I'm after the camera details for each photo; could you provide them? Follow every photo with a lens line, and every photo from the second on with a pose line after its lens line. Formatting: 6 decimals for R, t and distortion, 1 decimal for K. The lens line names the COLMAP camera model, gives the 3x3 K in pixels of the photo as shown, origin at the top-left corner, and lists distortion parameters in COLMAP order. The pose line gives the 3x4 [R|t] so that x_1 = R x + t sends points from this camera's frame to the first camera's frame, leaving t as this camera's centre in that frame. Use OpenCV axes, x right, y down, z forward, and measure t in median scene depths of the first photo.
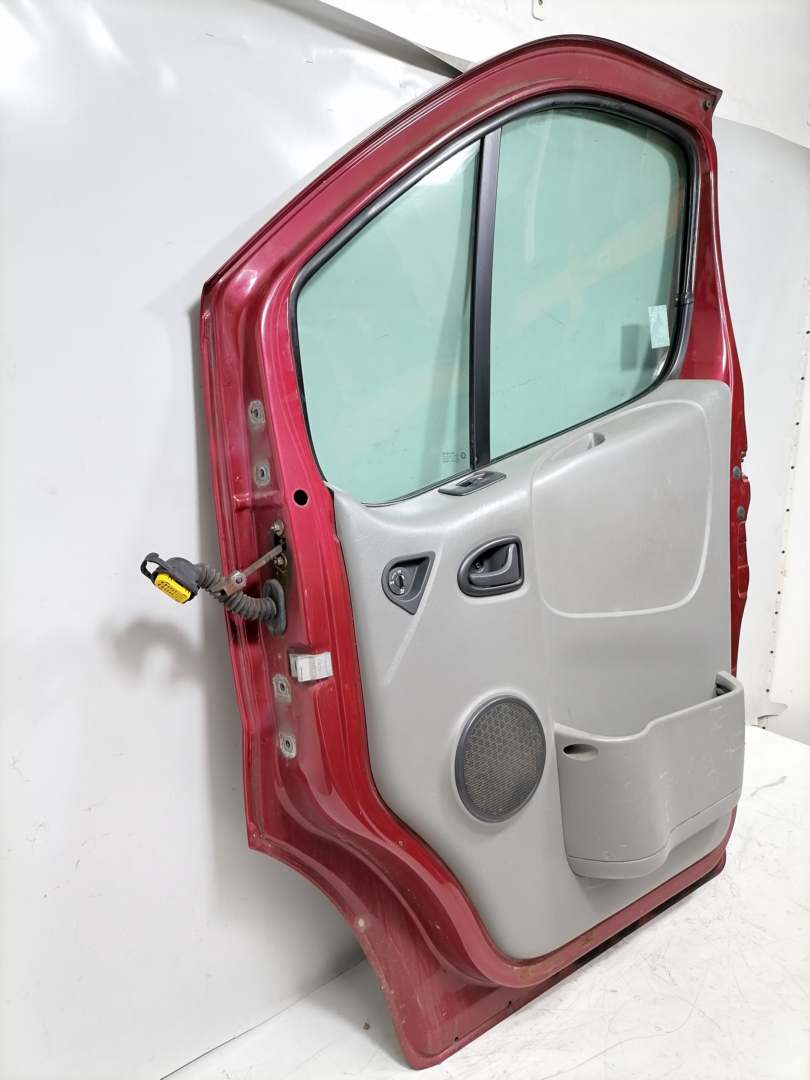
lens RADIAL K [[817.9, 0, 404.1], [0, 817.9, 538.2], [0, 0, 1]] dist [0.007526, 0.011327]
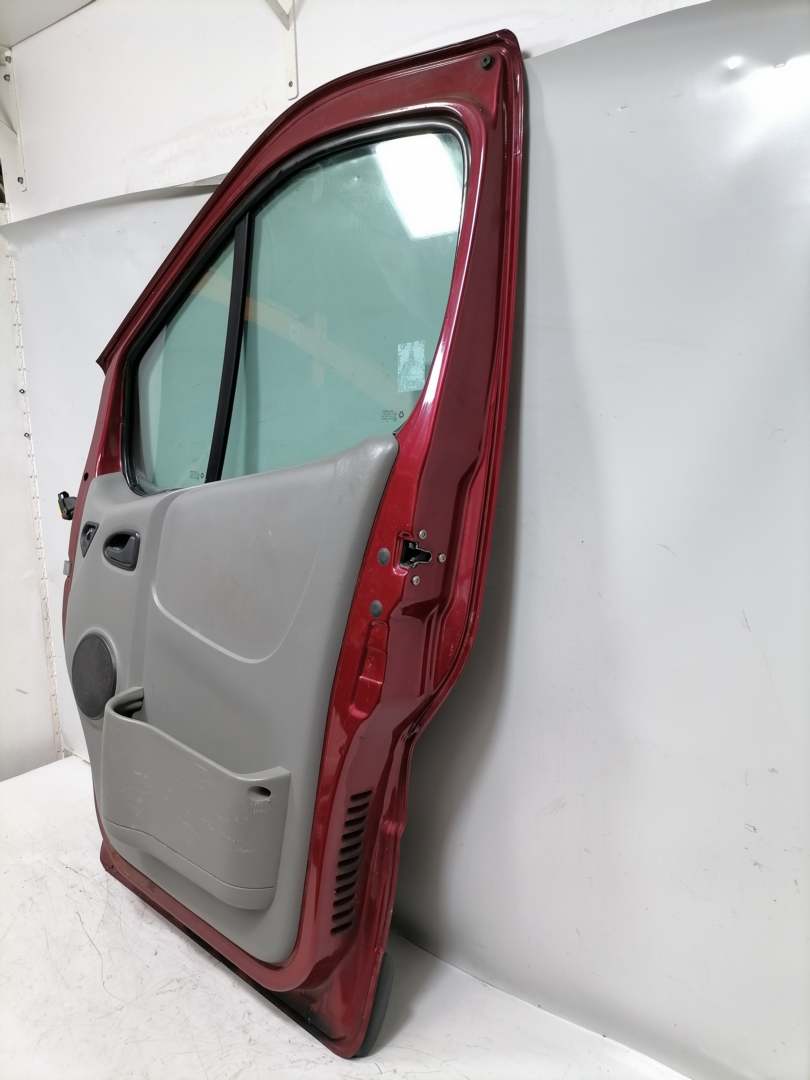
lens RADIAL K [[817.9, 0, 407.0], [0, 817.9, 541.6], [0, 0, 1]] dist [0.007526, 0.011327]
pose [[0.166970, 0.177928, -0.969774, 1.536139], [-0.214839, 0.966514, 0.140340, -0.274867], [0.962271, 0.184913, 0.199605, 1.169294]]
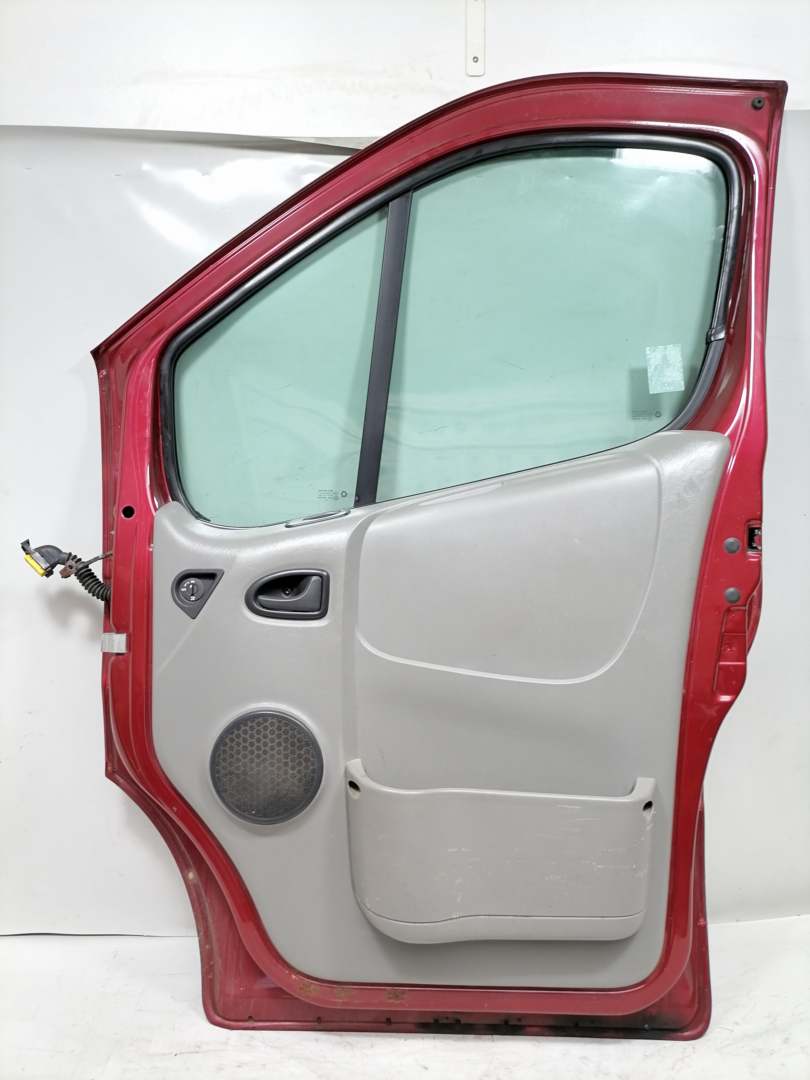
lens RADIAL K [[817.9, 0, 398.7], [0, 817.9, 538.2], [0, 0, 1]] dist [0.007526, 0.011327]
pose [[0.771747, 0.106955, -0.626871, 0.887147], [-0.135506, 0.990774, 0.002219, -0.060266], [0.621325, 0.083233, 0.779120, 0.222862]]
